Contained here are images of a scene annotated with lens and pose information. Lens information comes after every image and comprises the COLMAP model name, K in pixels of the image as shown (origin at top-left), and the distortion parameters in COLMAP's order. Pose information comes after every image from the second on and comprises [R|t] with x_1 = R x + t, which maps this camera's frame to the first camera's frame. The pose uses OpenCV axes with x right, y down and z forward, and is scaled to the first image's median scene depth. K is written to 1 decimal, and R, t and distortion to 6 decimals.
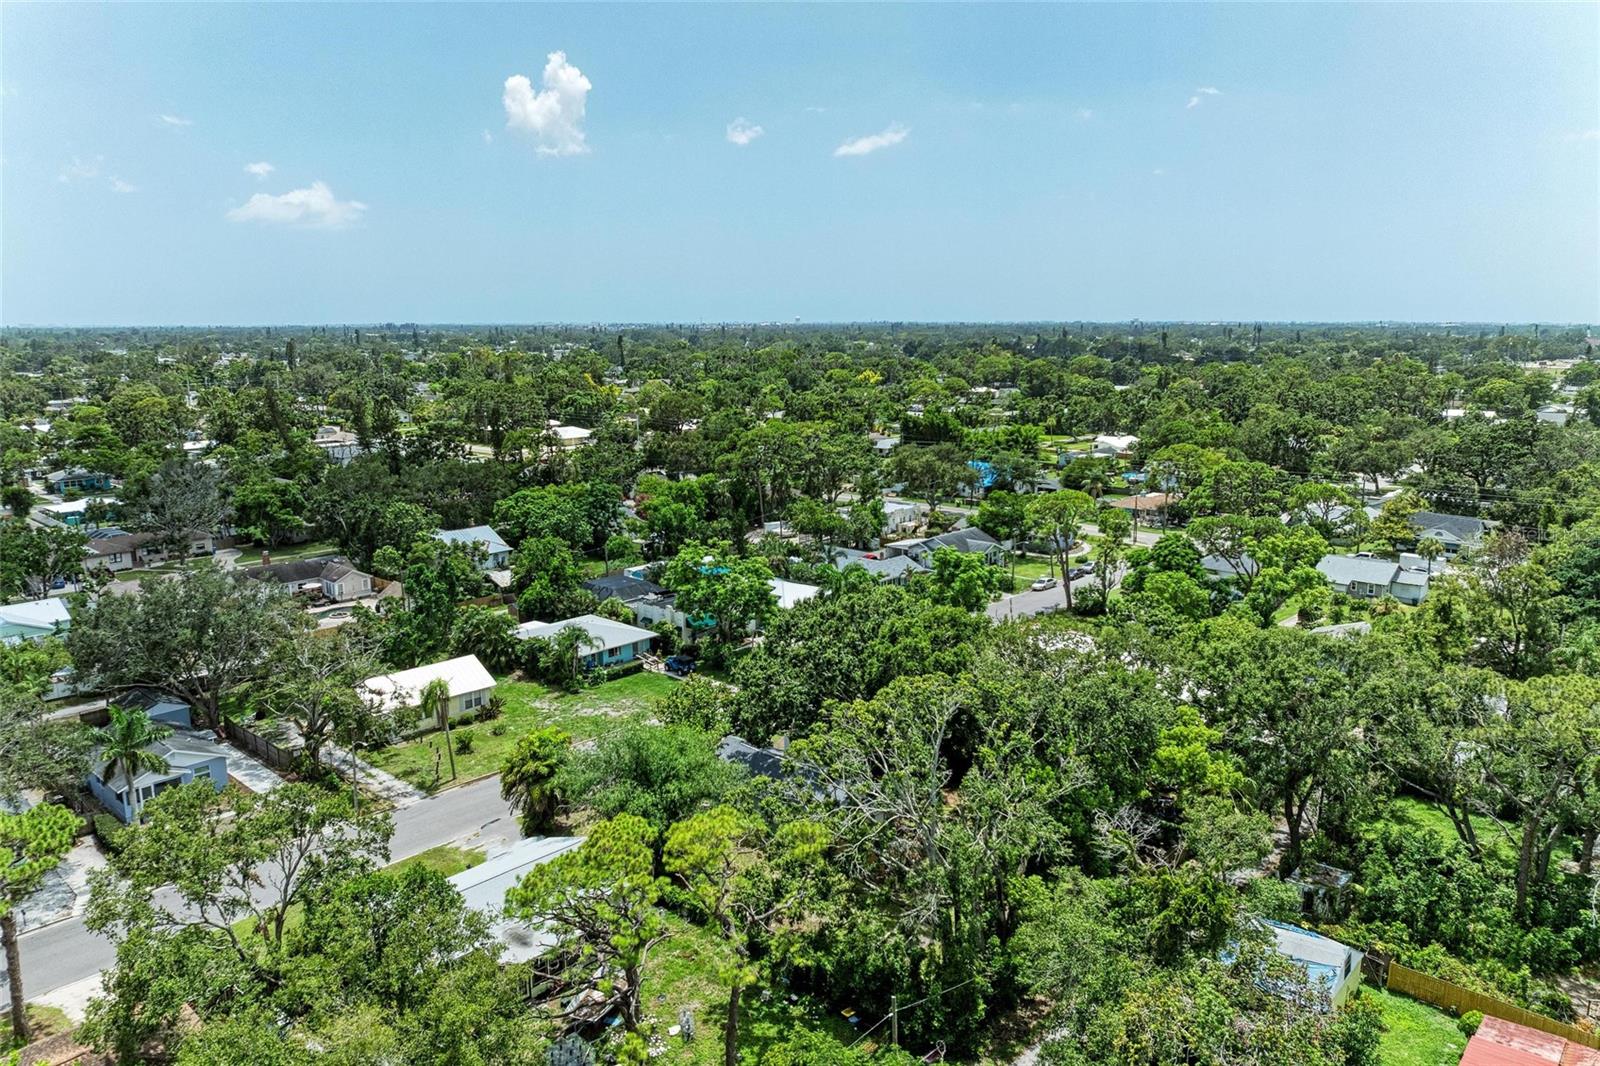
lens RADIAL K [[1121.6, 0, 800.0], [0, 1121.6, 533.0], [0, 0, 1]] dist [-0.025140, 0.007489]
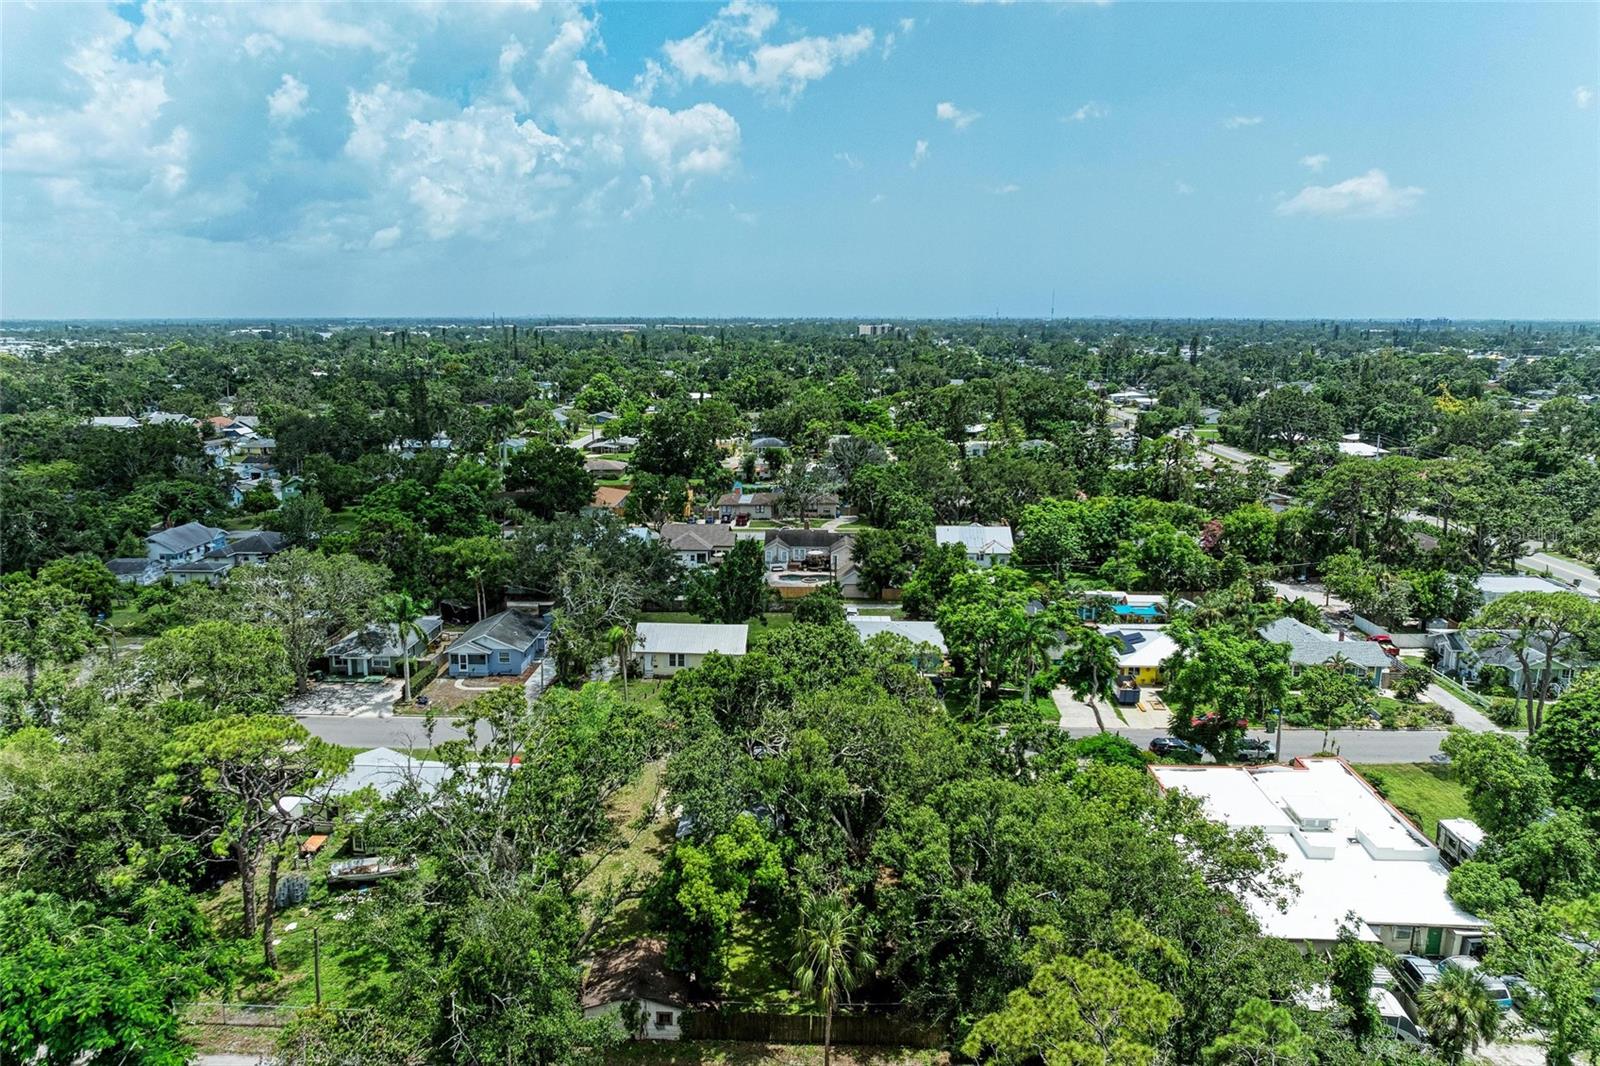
lens RADIAL K [[1129.5, 0, 768.8], [0, 1129.5, 531.6], [0, 0, 1]] dist [-0.005065, -0.046818]
pose [[0.629685, 0.147798, -0.762662, 0.381124], [-0.144782, 0.986862, 0.071708, -0.045973], [0.763240, 0.065266, 0.642810, 0.179592]]
